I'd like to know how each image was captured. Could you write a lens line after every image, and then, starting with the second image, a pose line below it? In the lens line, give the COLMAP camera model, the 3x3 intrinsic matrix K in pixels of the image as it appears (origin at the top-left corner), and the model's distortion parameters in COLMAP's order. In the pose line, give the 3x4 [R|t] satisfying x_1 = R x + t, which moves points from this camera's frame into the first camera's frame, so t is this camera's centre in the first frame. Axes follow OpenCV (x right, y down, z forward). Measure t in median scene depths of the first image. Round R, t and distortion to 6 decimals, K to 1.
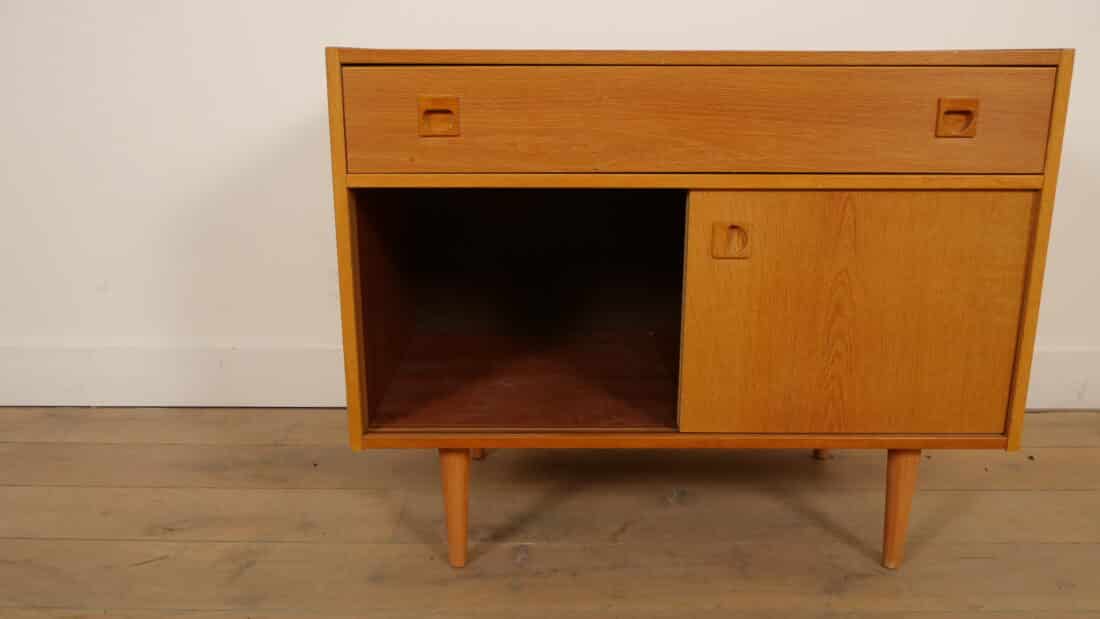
lens RADIAL K [[916.3, 0, 557.6], [0, 916.3, 310.0], [0, 0, 1]] dist [-0.011742, -0.001548]
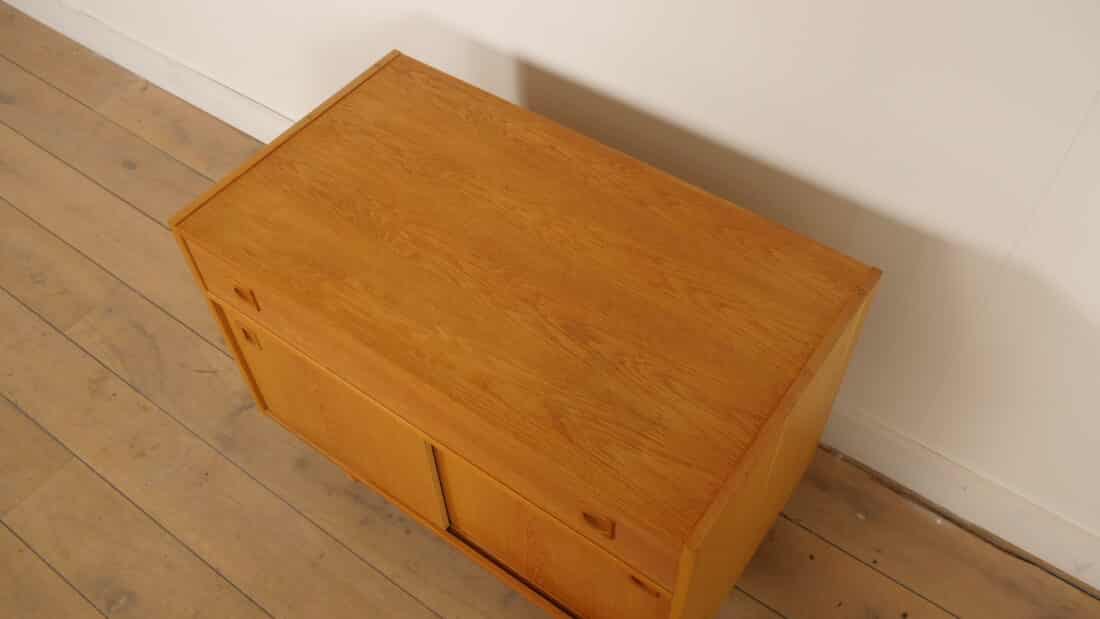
lens RADIAL K [[950.8, 0, 550.0], [0, 950.8, 309.5], [0, 0, 1]] dist [-0.010238, -0.000694]
pose [[0.806805, 0.447253, -0.386044, 0.631380], [-0.130719, 0.772344, 0.621608, -0.940364], [0.576175, -0.451053, 0.681596, 0.326718]]
